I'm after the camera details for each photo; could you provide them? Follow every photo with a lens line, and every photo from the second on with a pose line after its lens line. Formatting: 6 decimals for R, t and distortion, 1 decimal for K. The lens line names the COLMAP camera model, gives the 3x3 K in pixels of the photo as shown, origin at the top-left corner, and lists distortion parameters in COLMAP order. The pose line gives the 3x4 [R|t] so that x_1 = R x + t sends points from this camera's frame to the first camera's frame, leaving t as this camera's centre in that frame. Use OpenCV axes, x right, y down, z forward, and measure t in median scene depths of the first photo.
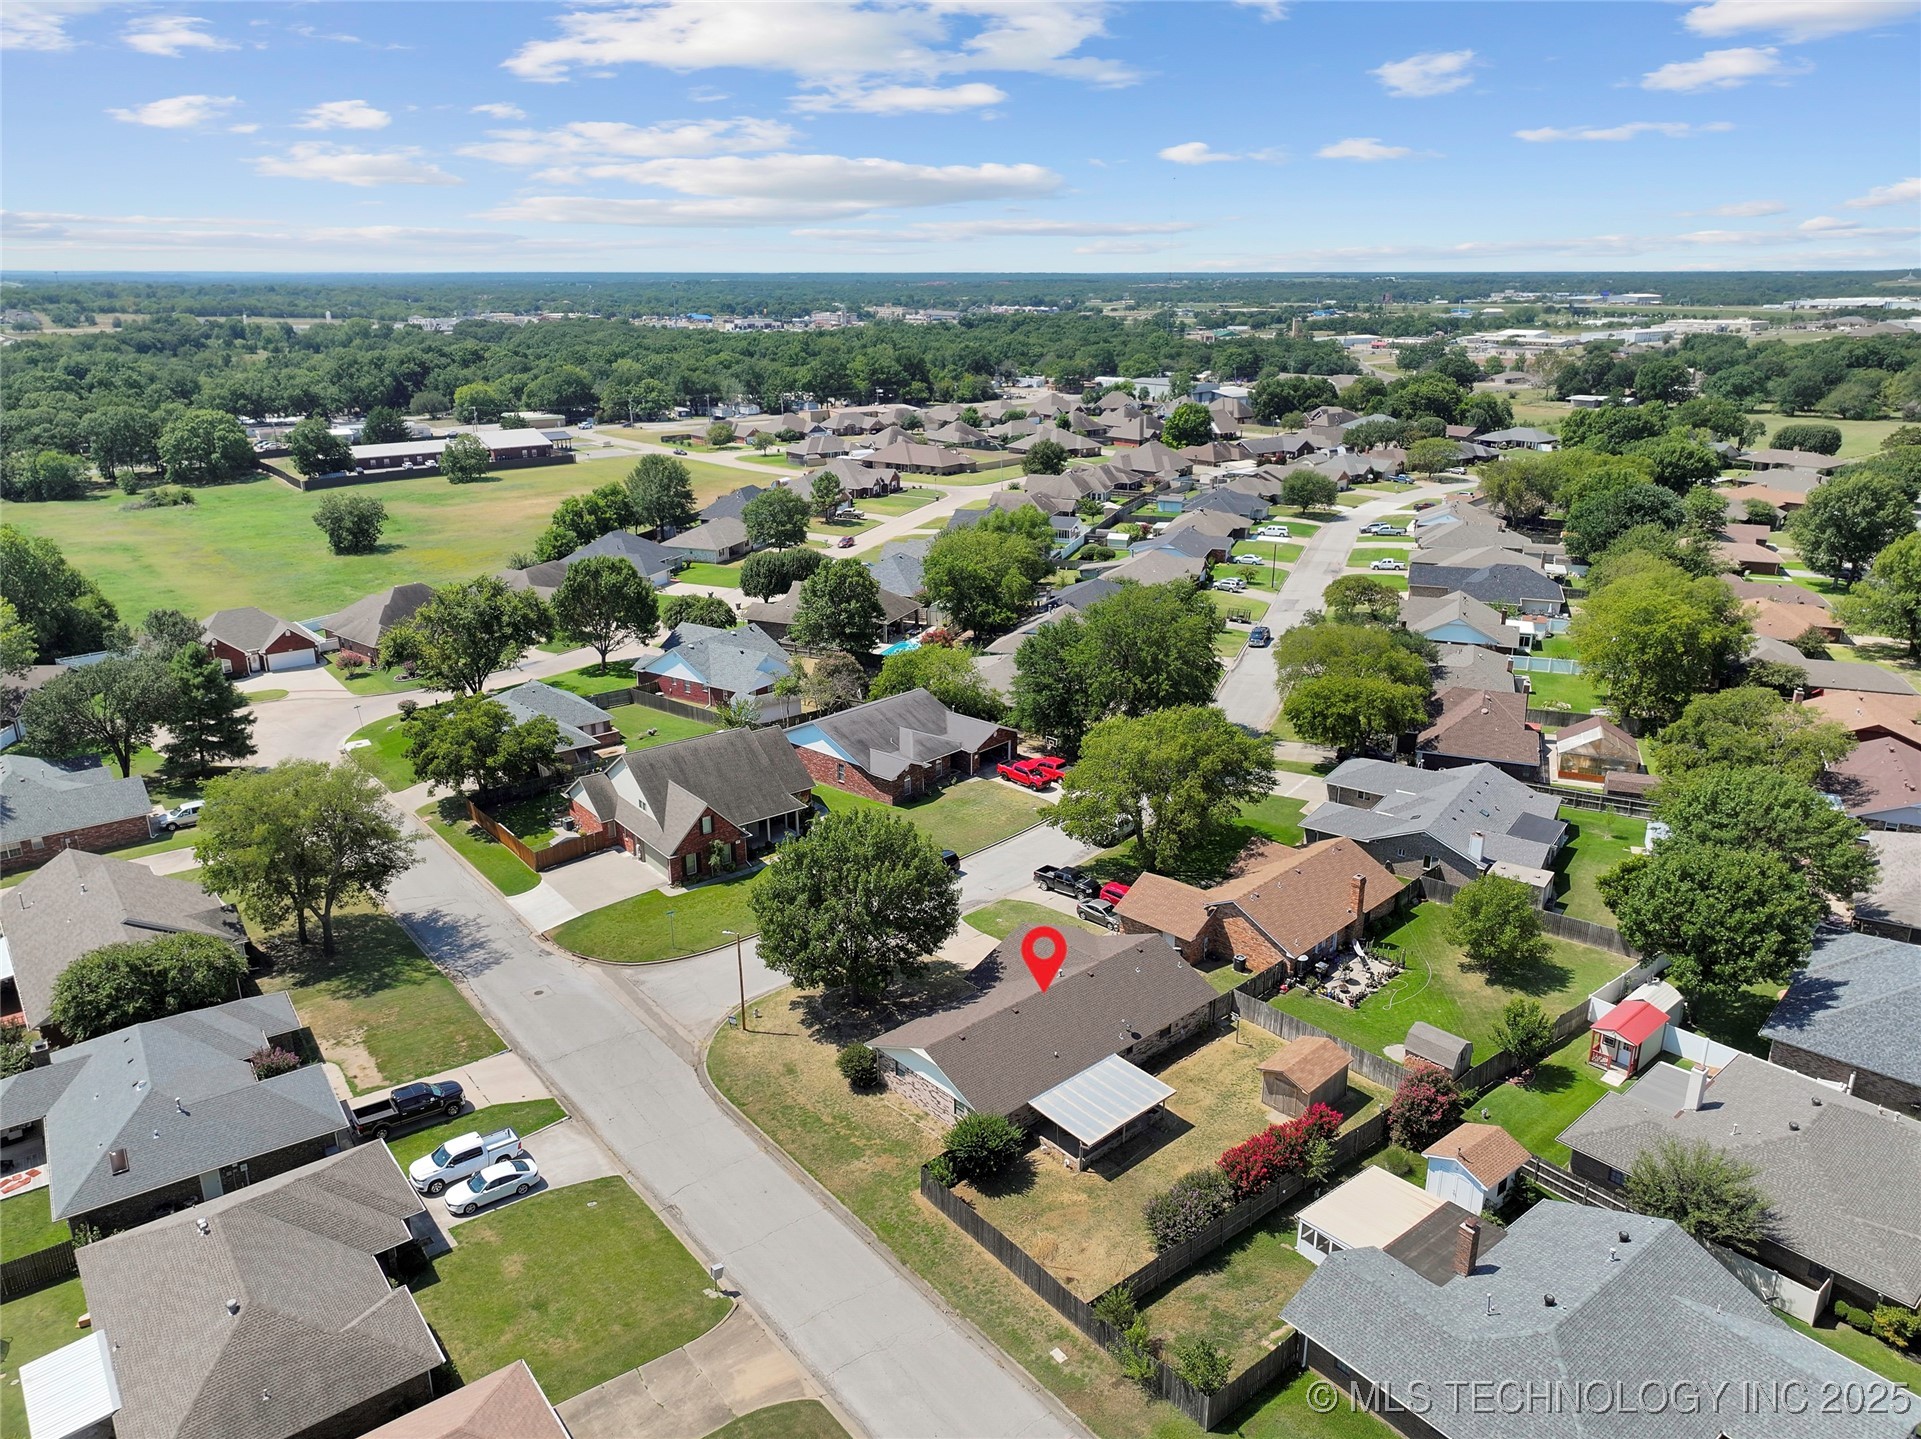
lens RADIAL K [[1344.4, 0, 960.4], [0, 1344.4, 712.0], [0, 0, 1]] dist [0.006367, 0.002015]
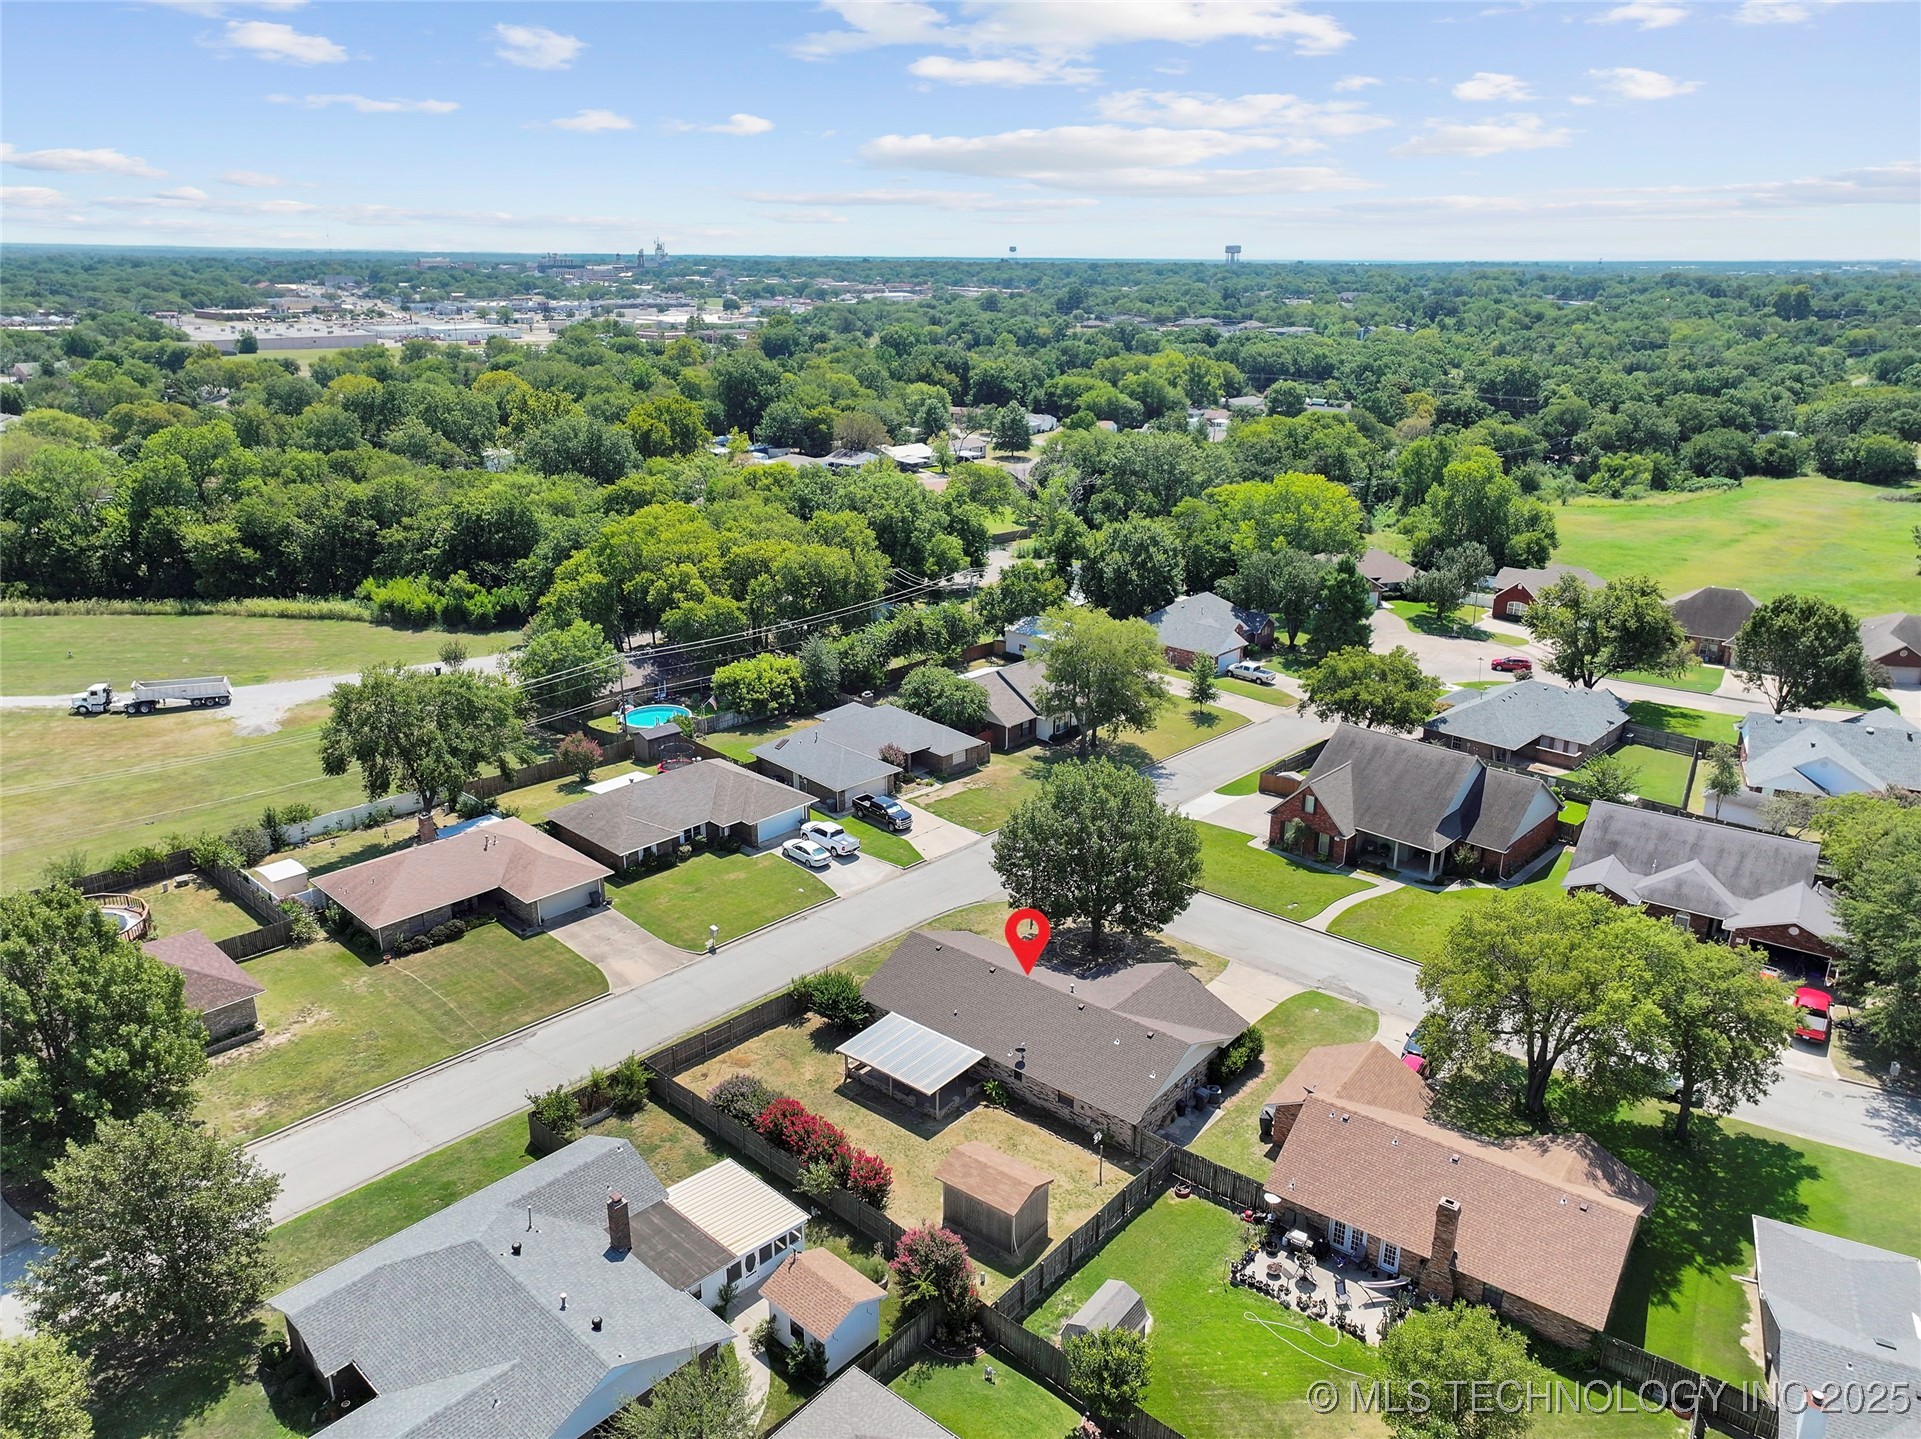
lens RADIAL K [[1344.4, 0, 960.4], [0, 1344.4, 712.0], [0, 0, 1]] dist [0.006367, 0.002015]
pose [[0.141175, 0.317308, -0.937755, 0.987020], [-0.312935, 0.912976, 0.261812, -0.227084], [0.939224, 0.256495, 0.228187, 0.740561]]
